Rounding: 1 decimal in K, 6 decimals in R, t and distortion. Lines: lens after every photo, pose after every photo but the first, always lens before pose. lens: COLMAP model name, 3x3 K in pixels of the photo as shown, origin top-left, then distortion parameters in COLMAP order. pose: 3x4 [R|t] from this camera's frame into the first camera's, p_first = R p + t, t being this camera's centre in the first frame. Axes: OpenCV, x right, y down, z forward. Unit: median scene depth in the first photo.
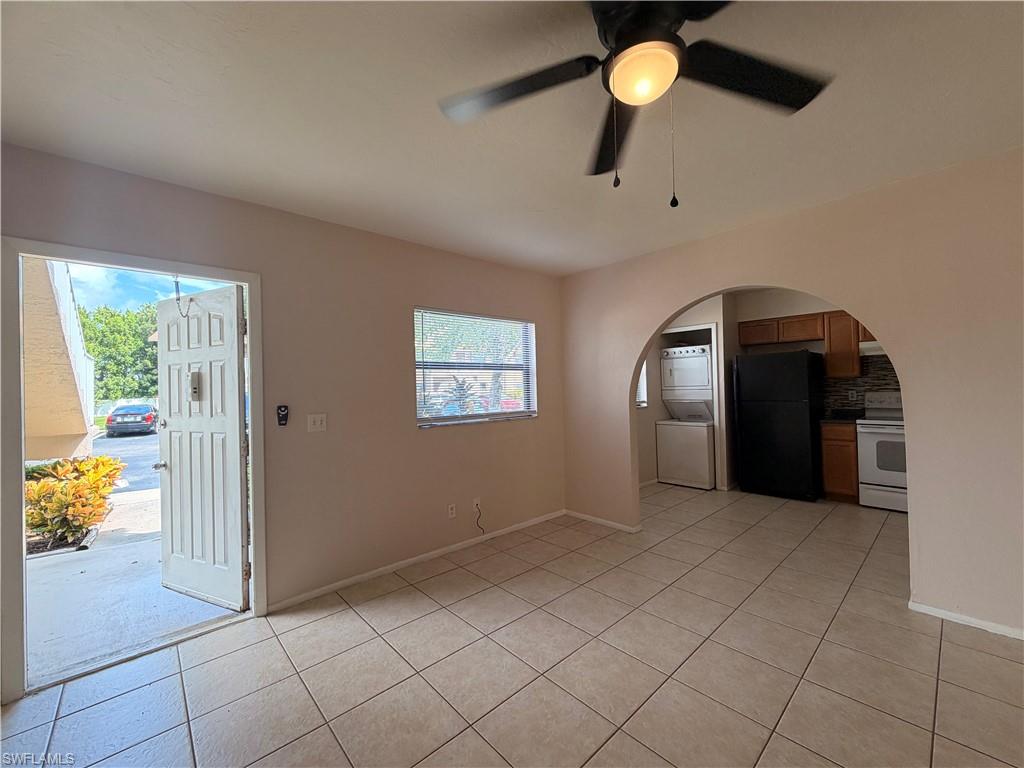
lens RADIAL K [[409.6, 0, 510.1], [0, 409.6, 382.9], [0, 0, 1]] dist [-0.001363, 0.000141]
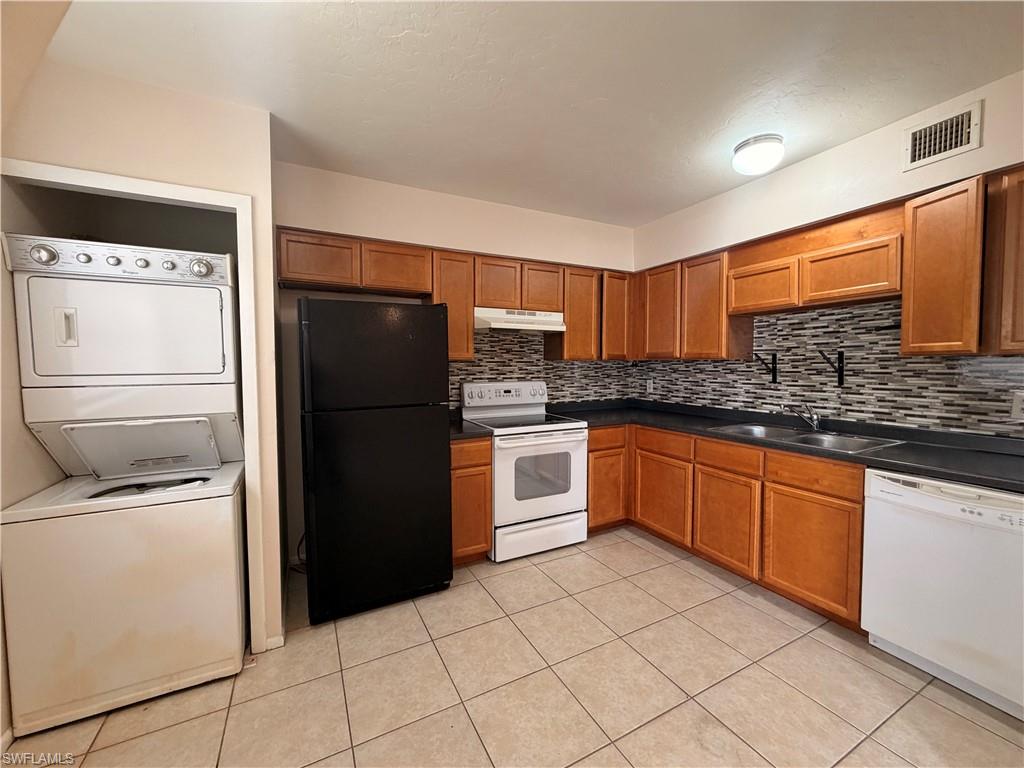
lens RADIAL K [[409.6, 0, 511.3], [0, 409.6, 381.5], [0, 0, 1]] dist [-0.001363, 0.000141]
pose [[0.250643, -0.017515, 0.967921, 0.235503], [-0.014736, 0.999651, 0.021905, 0.003445], [-0.967967, -0.019754, 0.250298, 0.768685]]
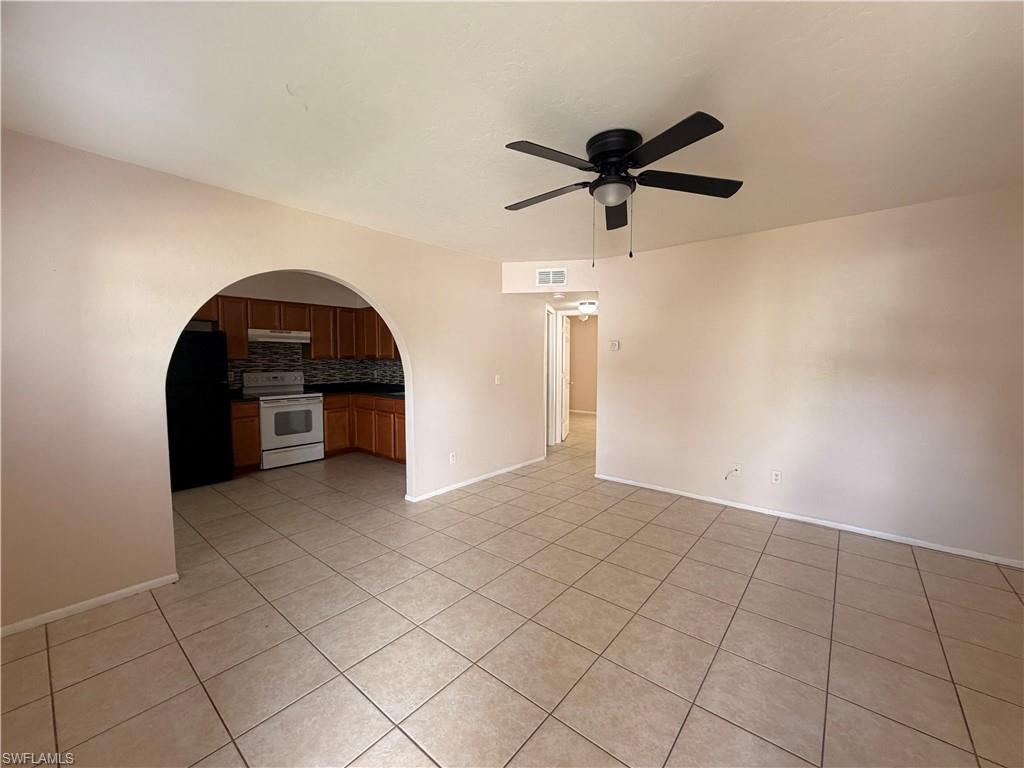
lens RADIAL K [[409.6, 0, 511.3], [0, 409.6, 382.5], [0, 0, 1]] dist [-0.001363, 0.000141]
pose [[-0.141918, -0.034926, 0.989262, -0.362510], [-0.009812, 0.999378, 0.033875, 0.003694], [-0.989830, -0.004899, -0.142172, 0.436722]]
